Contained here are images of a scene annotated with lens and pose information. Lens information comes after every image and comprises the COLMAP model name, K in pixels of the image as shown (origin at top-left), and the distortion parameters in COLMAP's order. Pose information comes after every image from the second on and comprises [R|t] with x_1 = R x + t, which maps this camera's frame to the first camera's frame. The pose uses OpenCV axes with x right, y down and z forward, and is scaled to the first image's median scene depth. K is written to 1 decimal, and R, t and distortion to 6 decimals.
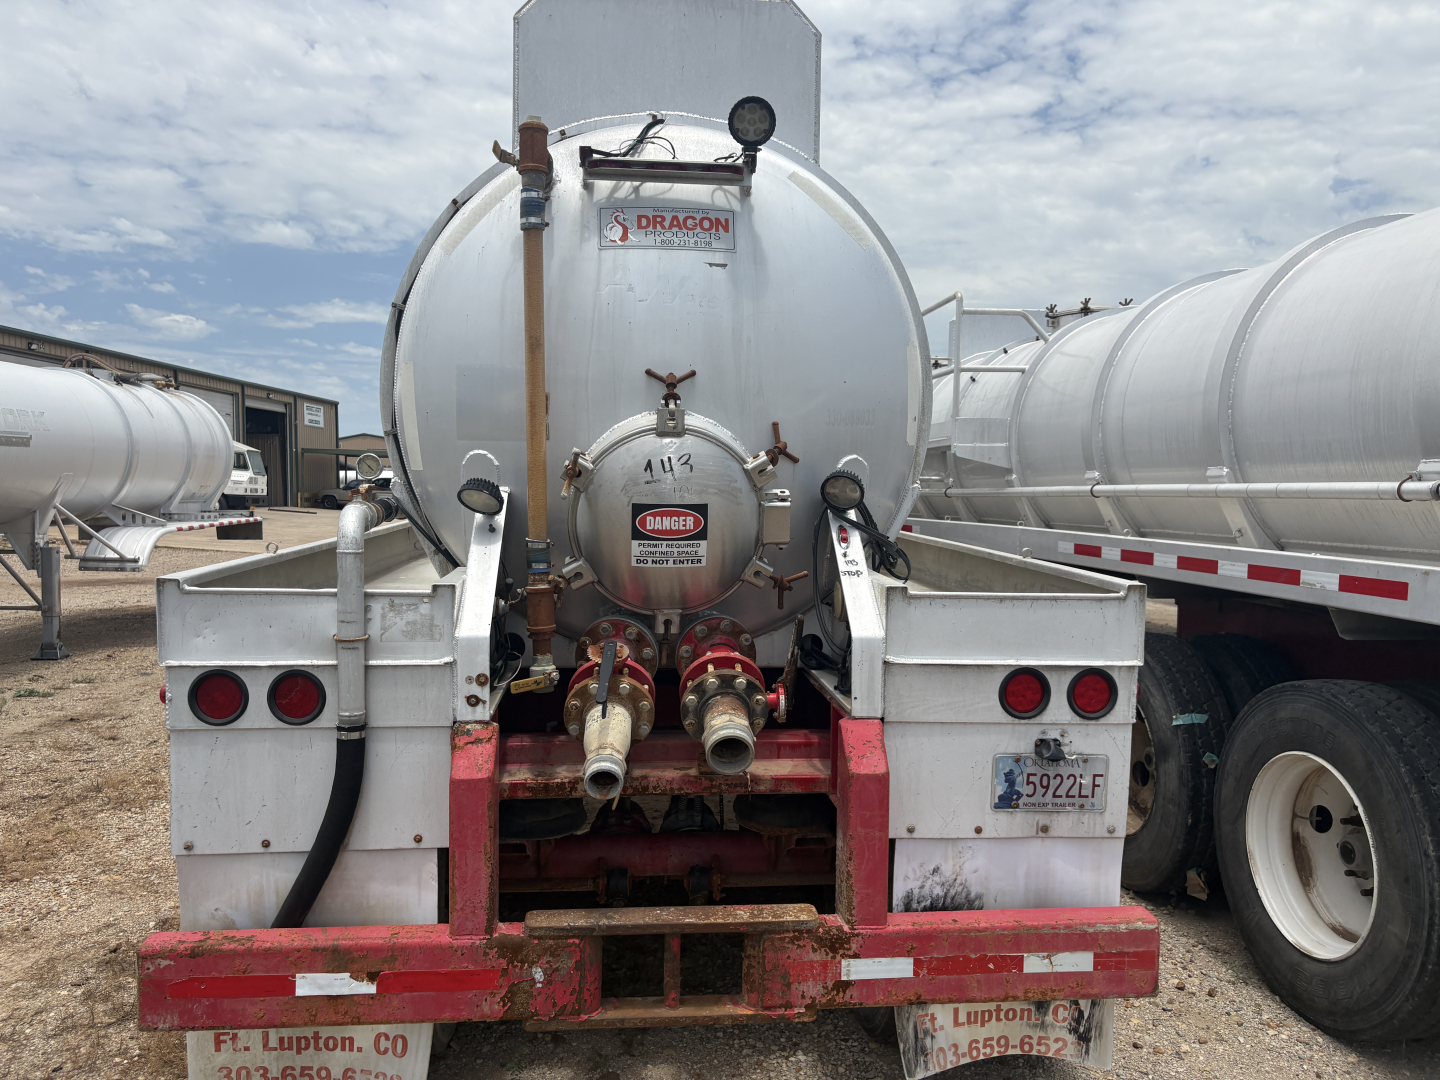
lens RADIAL K [[1103.9, 0, 717.1], [0, 1103.9, 552.8], [0, 0, 1]] dist [0.043221, -0.046545]
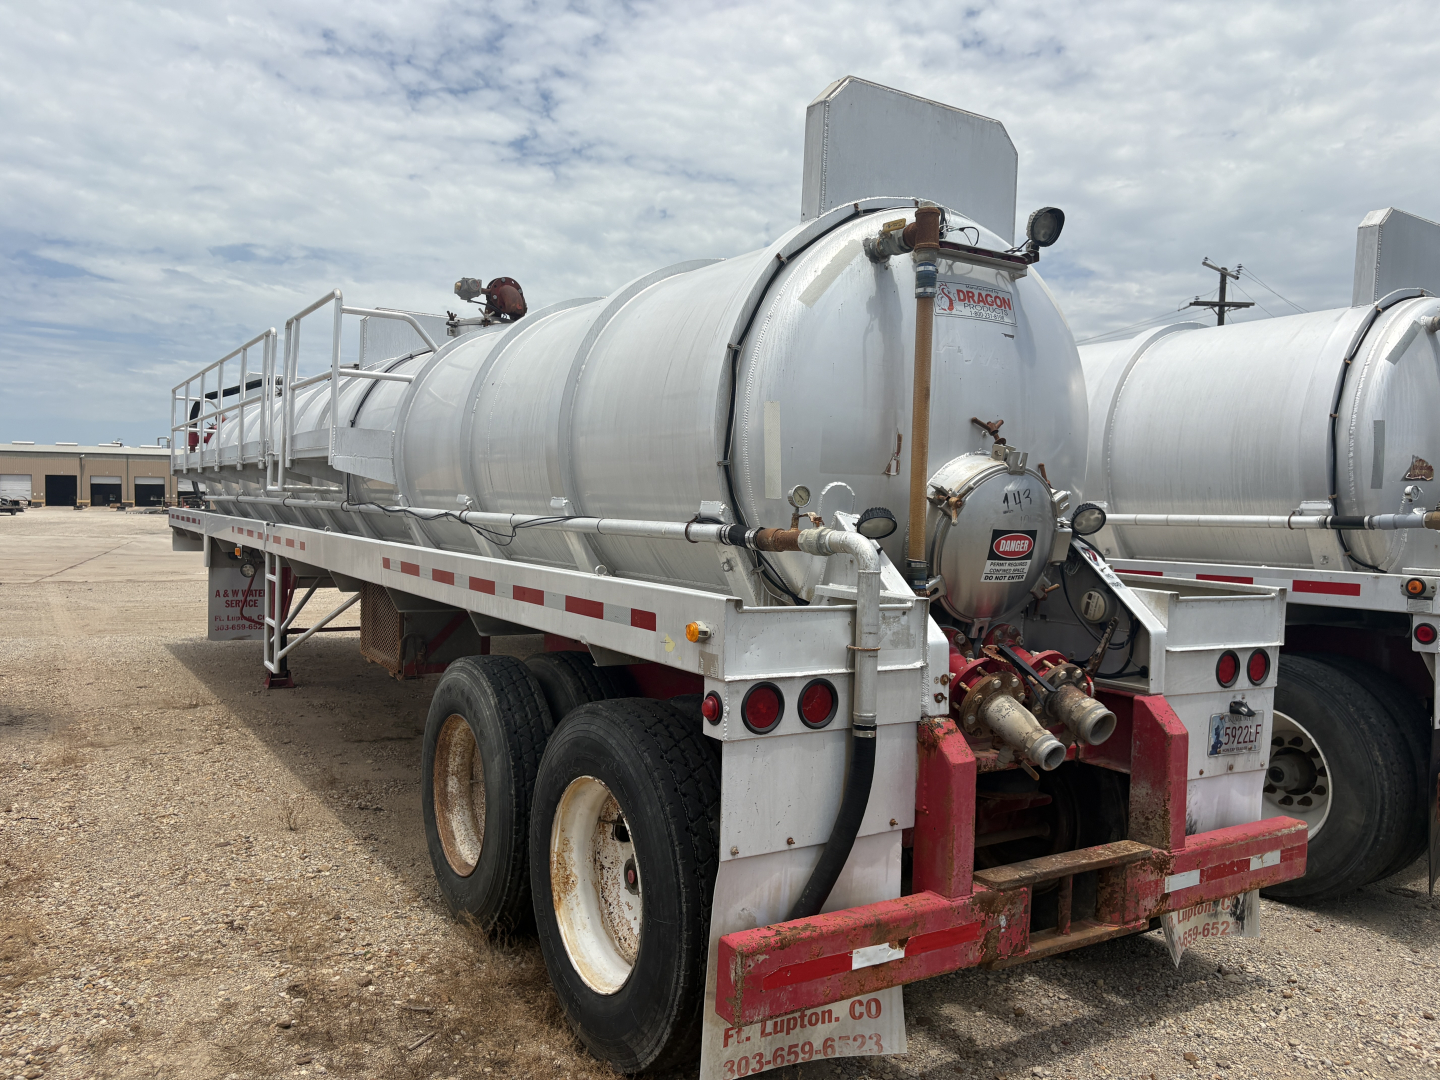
lens RADIAL K [[1105.7, 0, 718.6], [0, 1105.7, 555.8], [0, 0, 1]] dist [0.039048, -0.006639]
pose [[0.891078, -0.007260, 0.453791, -0.856838], [0.013368, 0.999858, -0.010253, -0.007279], [-0.453653, 0.015202, 0.891049, 0.050149]]
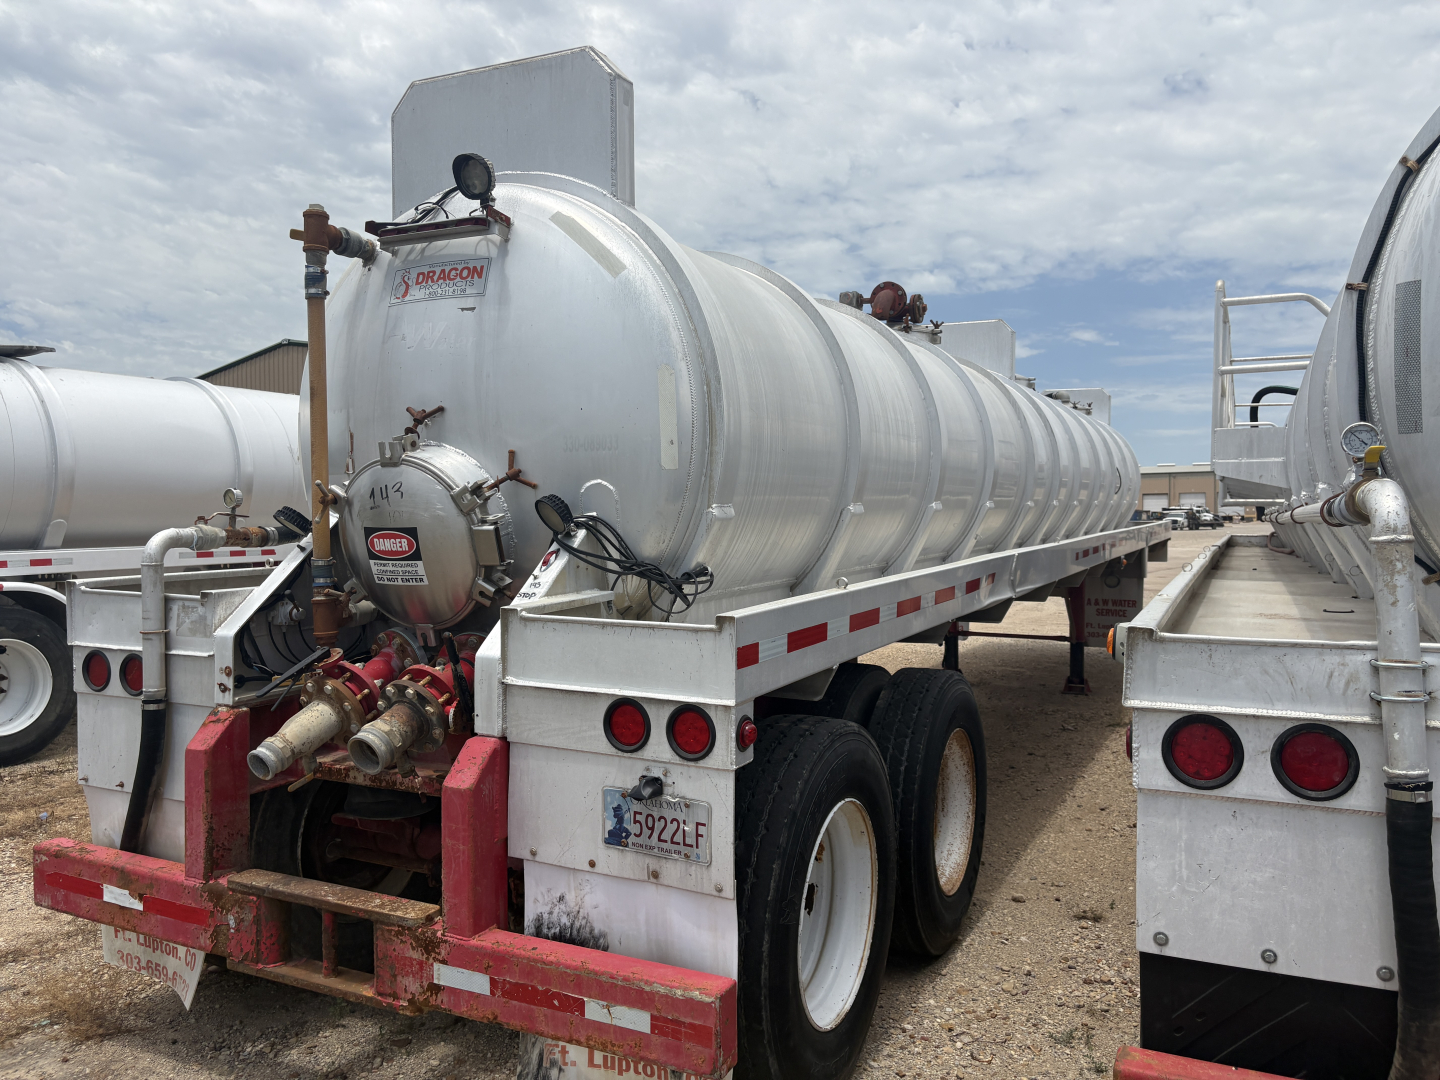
lens RADIAL K [[1100.4, 0, 720.0], [0, 1100.4, 540.0], [0, 0, 1]] dist [0.015332, -0.003078]
pose [[0.849178, 0.003835, -0.528093, 0.794918], [-0.023916, 0.999227, -0.031201, -0.004540], [0.527565, 0.039125, 0.848613, 0.220065]]
